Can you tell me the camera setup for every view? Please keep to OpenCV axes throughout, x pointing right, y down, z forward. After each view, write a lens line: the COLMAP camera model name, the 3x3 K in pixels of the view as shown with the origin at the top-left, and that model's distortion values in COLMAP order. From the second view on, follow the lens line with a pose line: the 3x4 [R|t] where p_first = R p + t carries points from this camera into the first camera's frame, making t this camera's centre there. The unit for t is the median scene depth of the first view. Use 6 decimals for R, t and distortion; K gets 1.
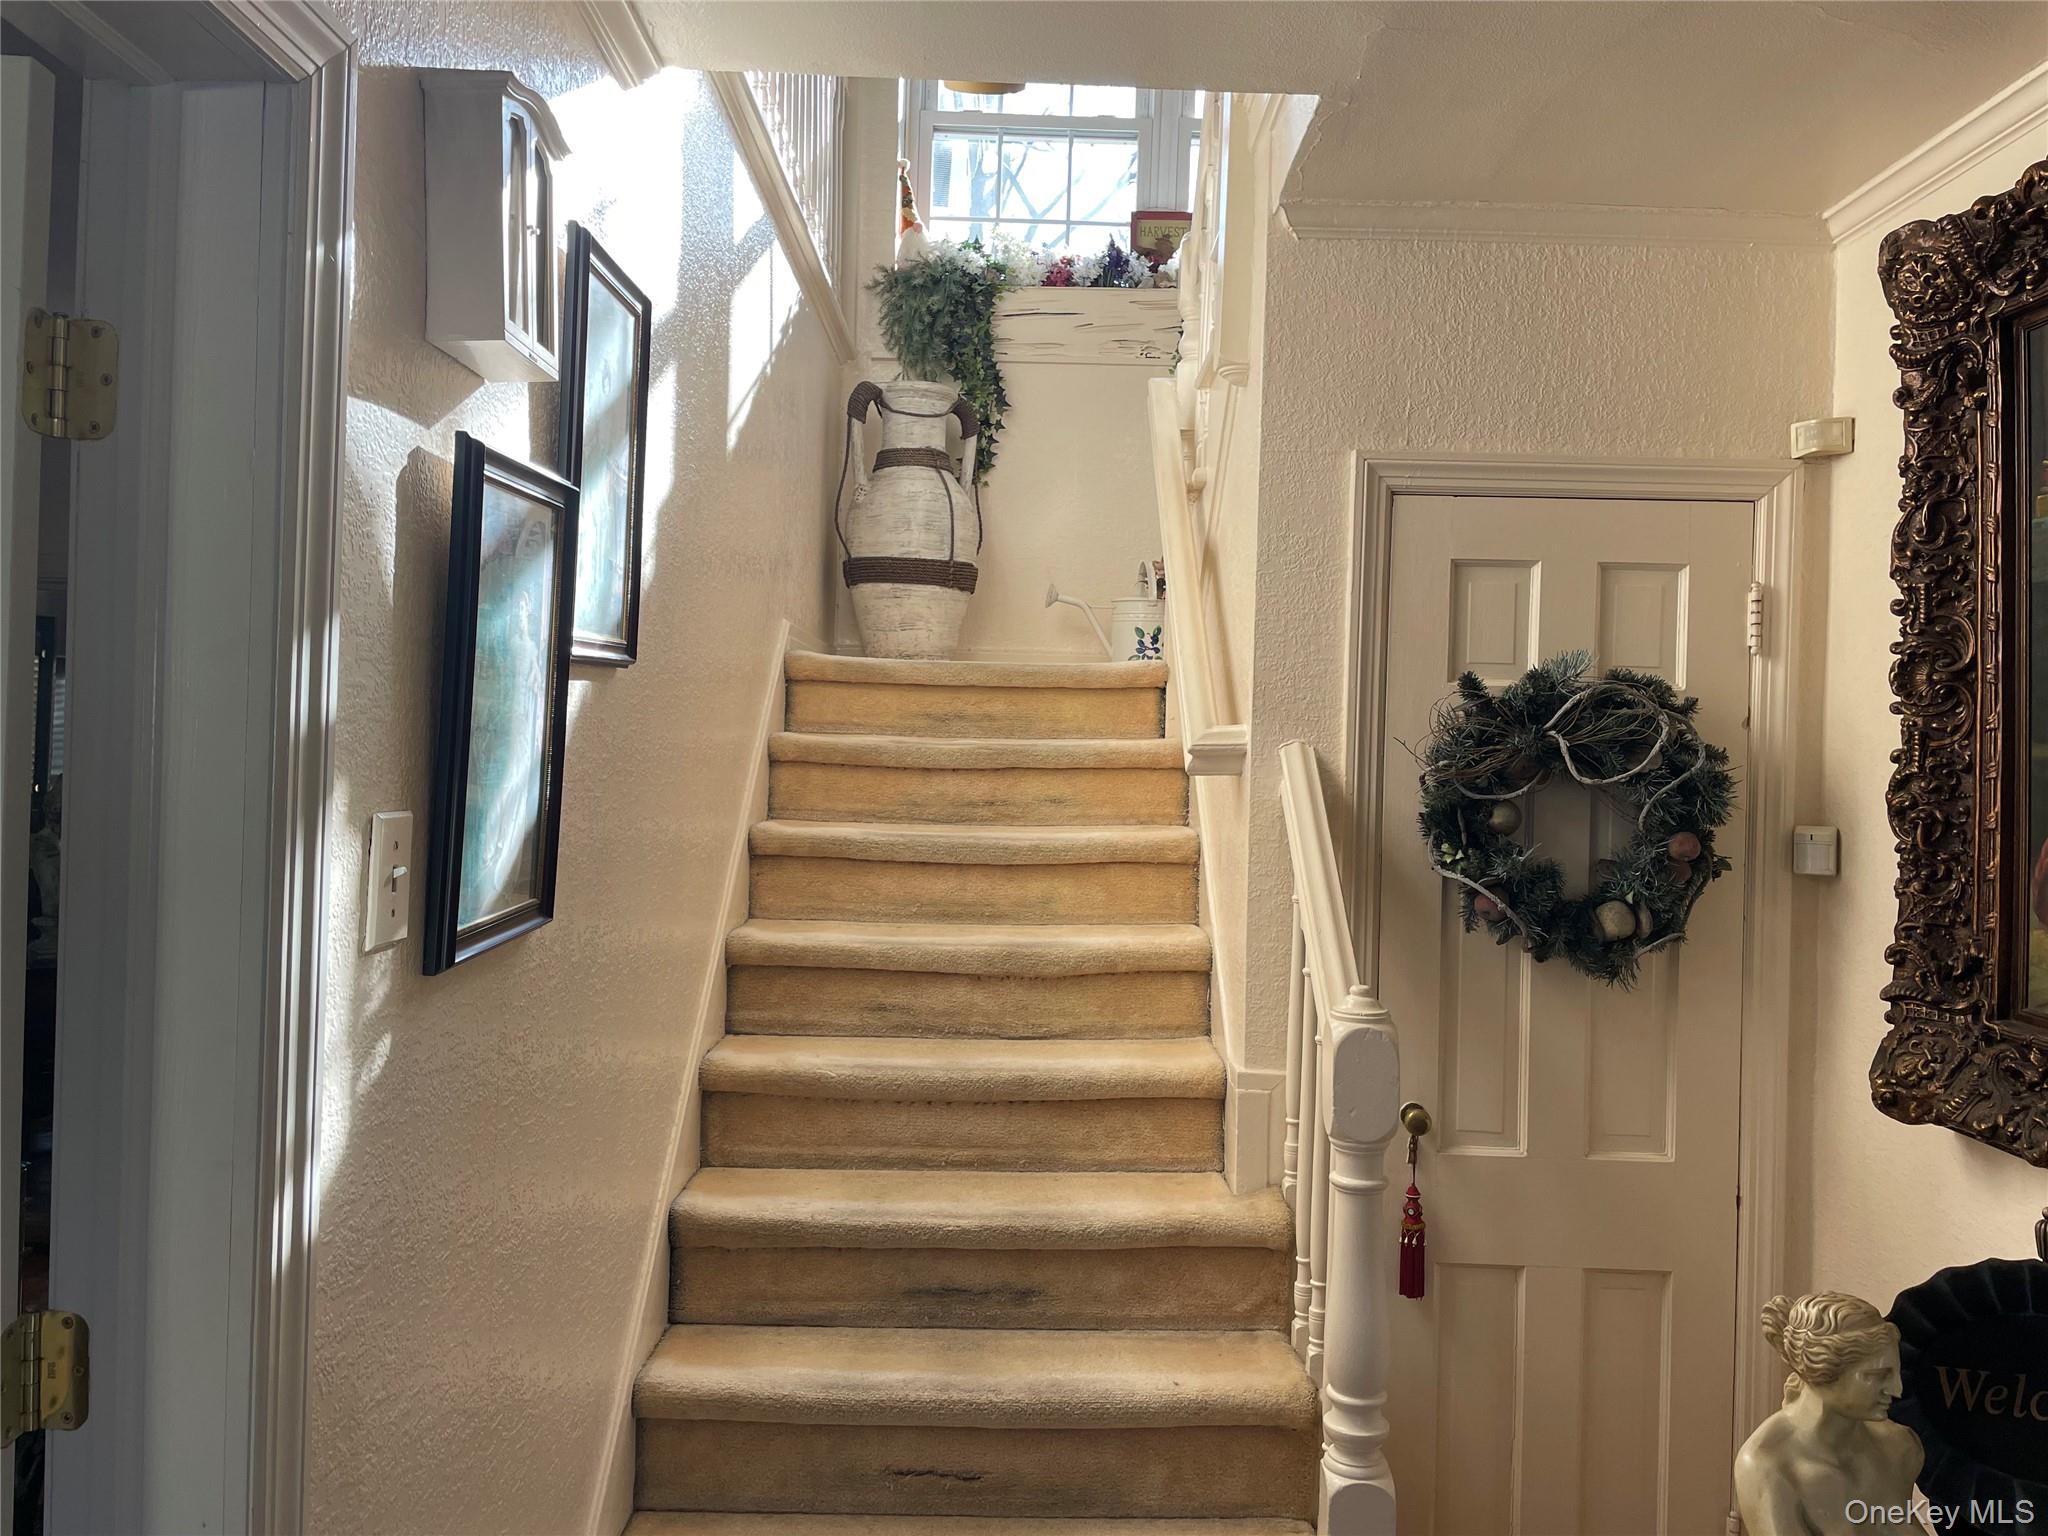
lens RADIAL K [[1547.6, 0, 1024.7], [0, 1547.6, 763.9], [0, 0, 1]] dist [0.076538, -0.093908]
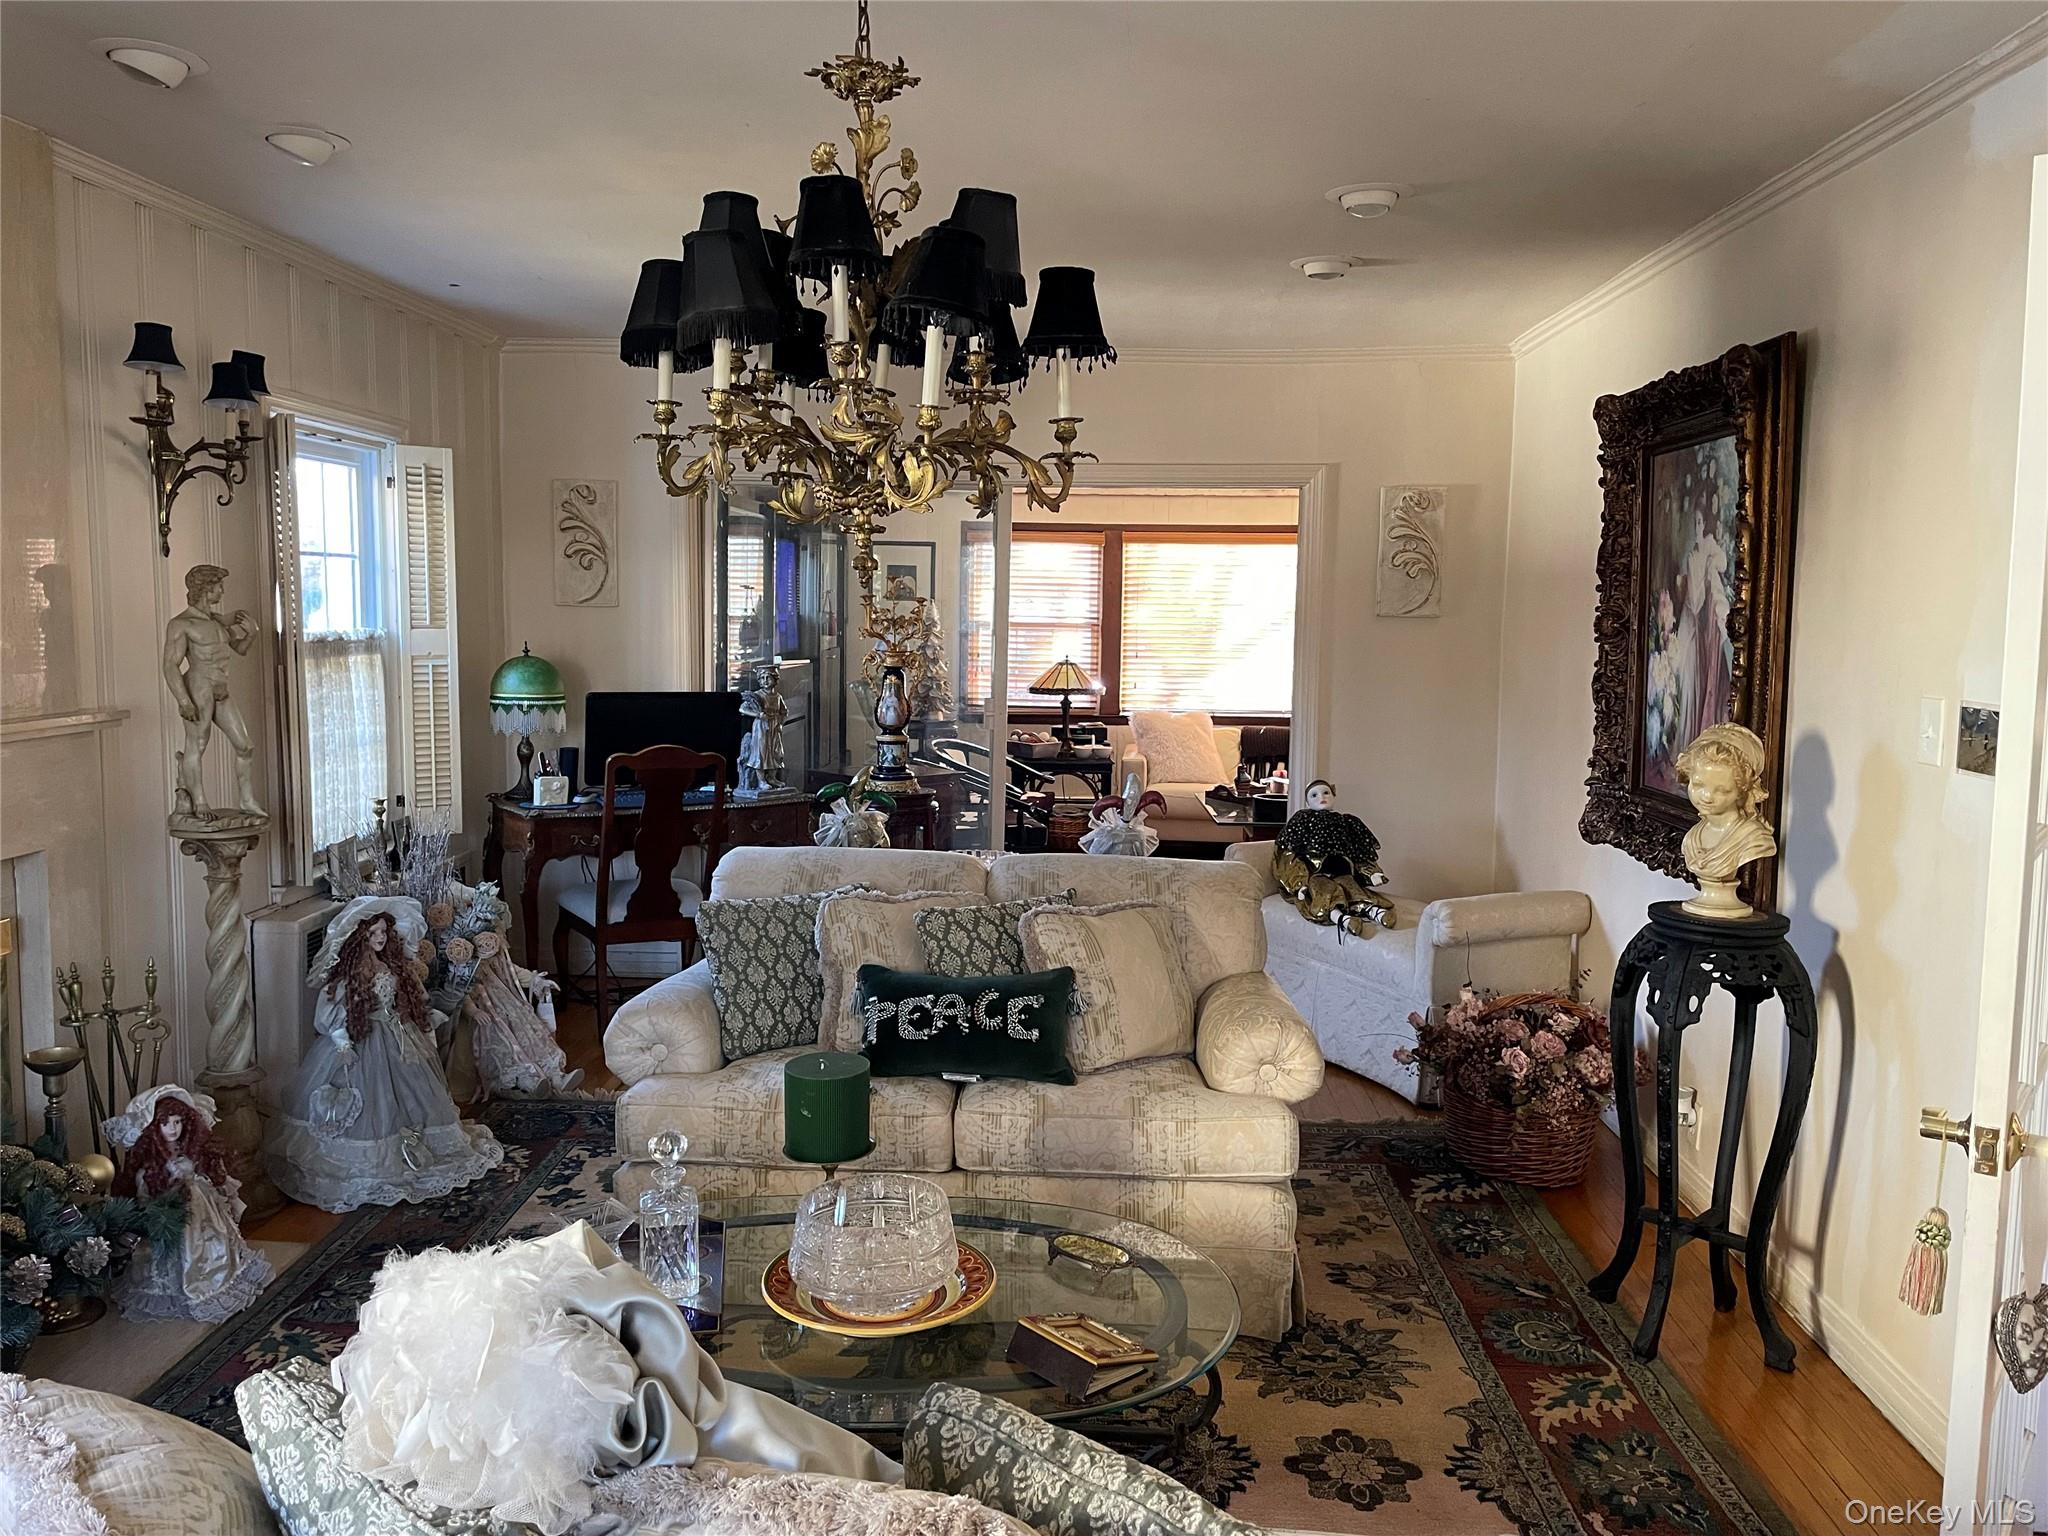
lens RADIAL K [[1547.6, 0, 1022.9], [0, 1547.6, 765.3], [0, 0, 1]] dist [0.076538, -0.093908]
pose [[0.998980, -0.011284, -0.043732, -0.090891], [0.015234, 0.995726, 0.091088, -0.070451], [0.042517, -0.091661, 0.994882, -1.044246]]
